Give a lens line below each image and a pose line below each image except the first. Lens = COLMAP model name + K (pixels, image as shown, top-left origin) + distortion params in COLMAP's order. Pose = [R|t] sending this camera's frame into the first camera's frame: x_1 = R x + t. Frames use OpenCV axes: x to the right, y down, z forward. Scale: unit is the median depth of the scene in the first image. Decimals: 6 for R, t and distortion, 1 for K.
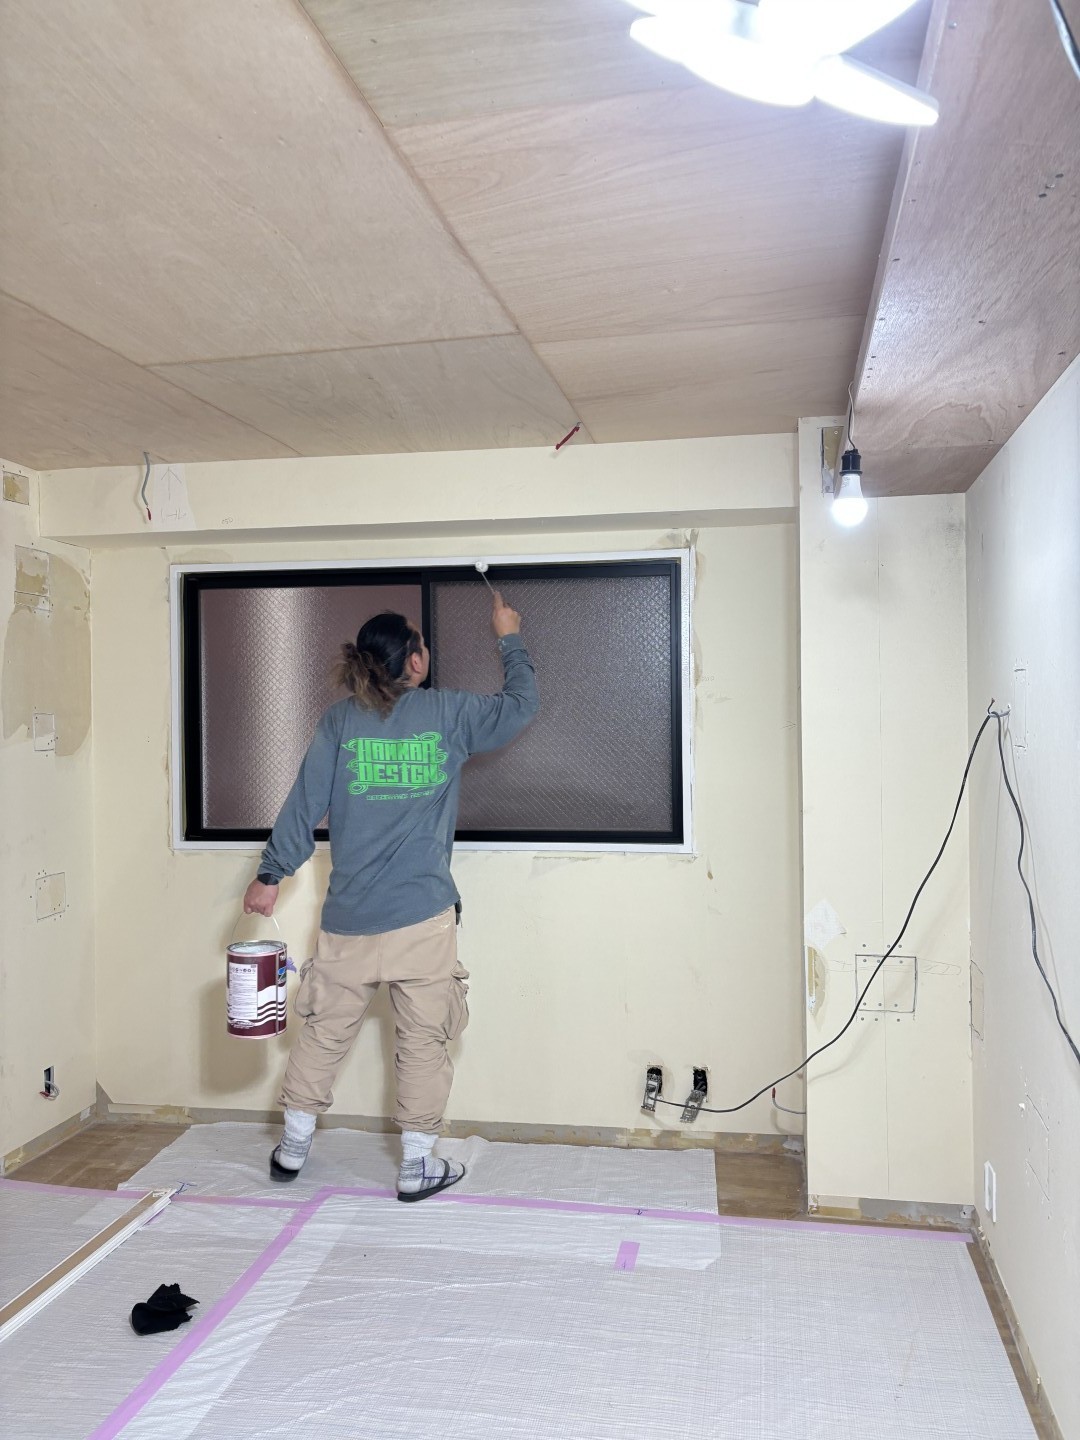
lens RADIAL K [[1082.9, 0, 539.1], [0, 1082.9, 724.2], [0, 0, 1]] dist [0.001969, -0.011135]
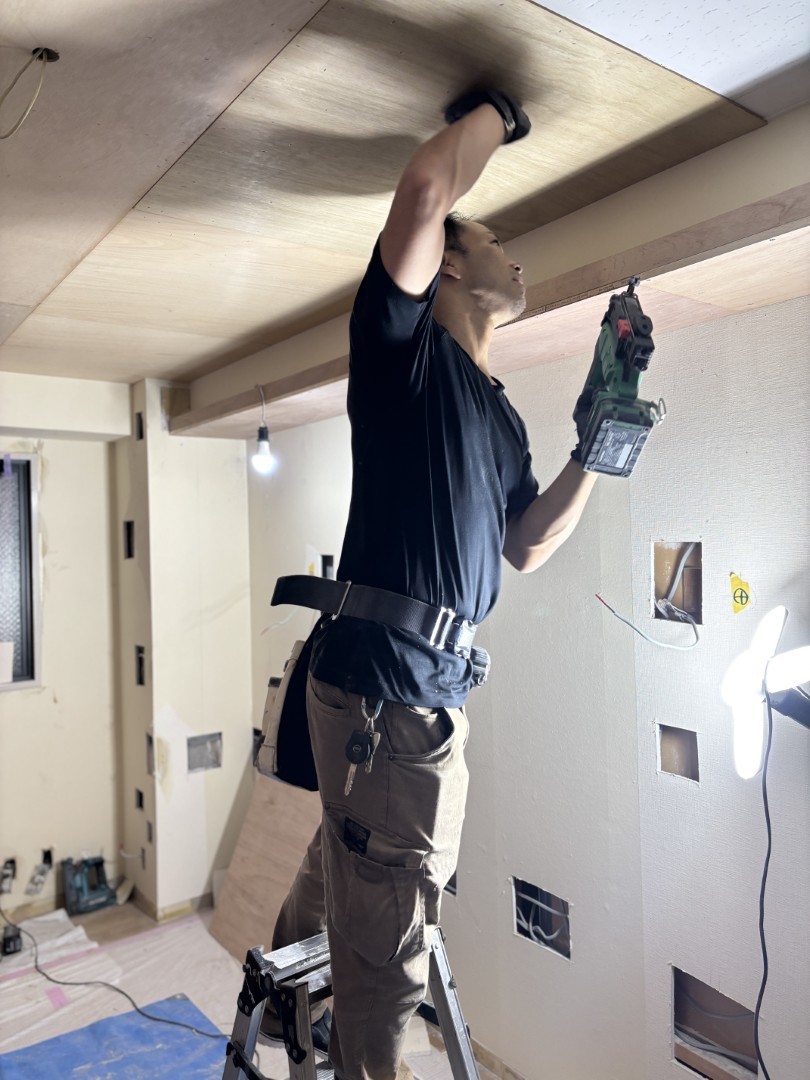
lens RADIAL K [[812.2, 0, 411.6], [0, 812.2, 532.3], [0, 0, 1]] dist [0.001969, -0.011135]
pose [[0.662453, -0.001767, 0.749101, -0.342757], [0.022432, 0.999596, -0.017480, -0.044840], [-0.748767, 0.028384, 0.662225, 0.007327]]
